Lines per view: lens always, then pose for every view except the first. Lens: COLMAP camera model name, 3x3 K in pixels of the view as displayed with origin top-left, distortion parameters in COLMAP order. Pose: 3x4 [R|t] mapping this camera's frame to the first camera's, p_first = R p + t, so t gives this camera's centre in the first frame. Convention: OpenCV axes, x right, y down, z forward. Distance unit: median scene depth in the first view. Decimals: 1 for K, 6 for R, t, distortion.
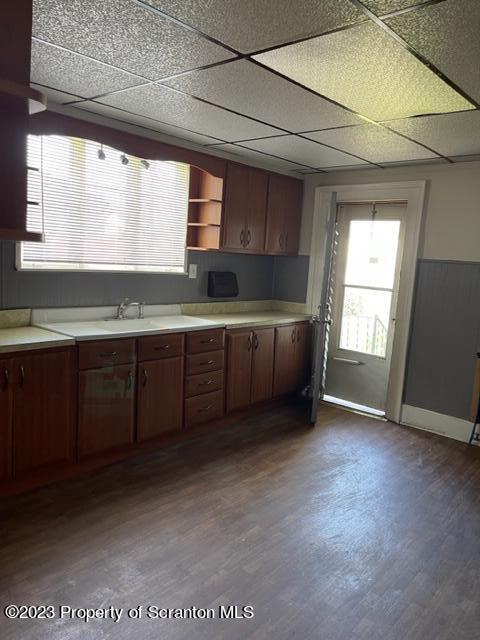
lens RADIAL K [[482.6, 0, 240.0], [0, 482.6, 320.0], [0, 0, 1]] dist [0.001617, 0.000310]
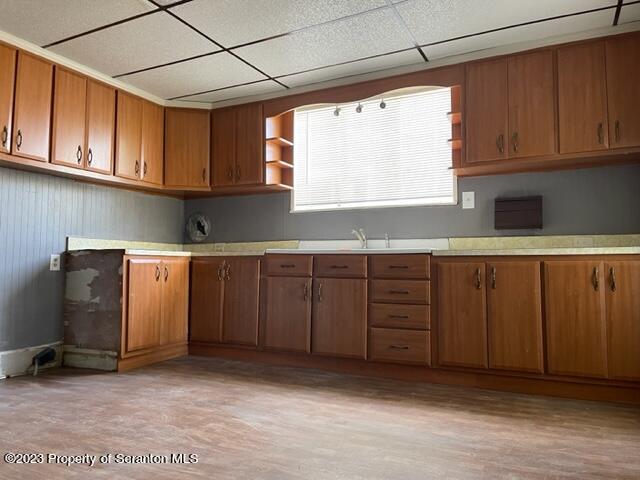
lens RADIAL K [[494.4, 0, 320.0], [0, 494.4, 240.0], [0, 0, 1]] dist [0.000677, -0.000009]
pose [[0.250643, -0.107716, -0.962068, 0.734201], [-0.115280, 0.983398, -0.140138, 0.132100], [0.961191, 0.146031, 0.234064, 0.611731]]
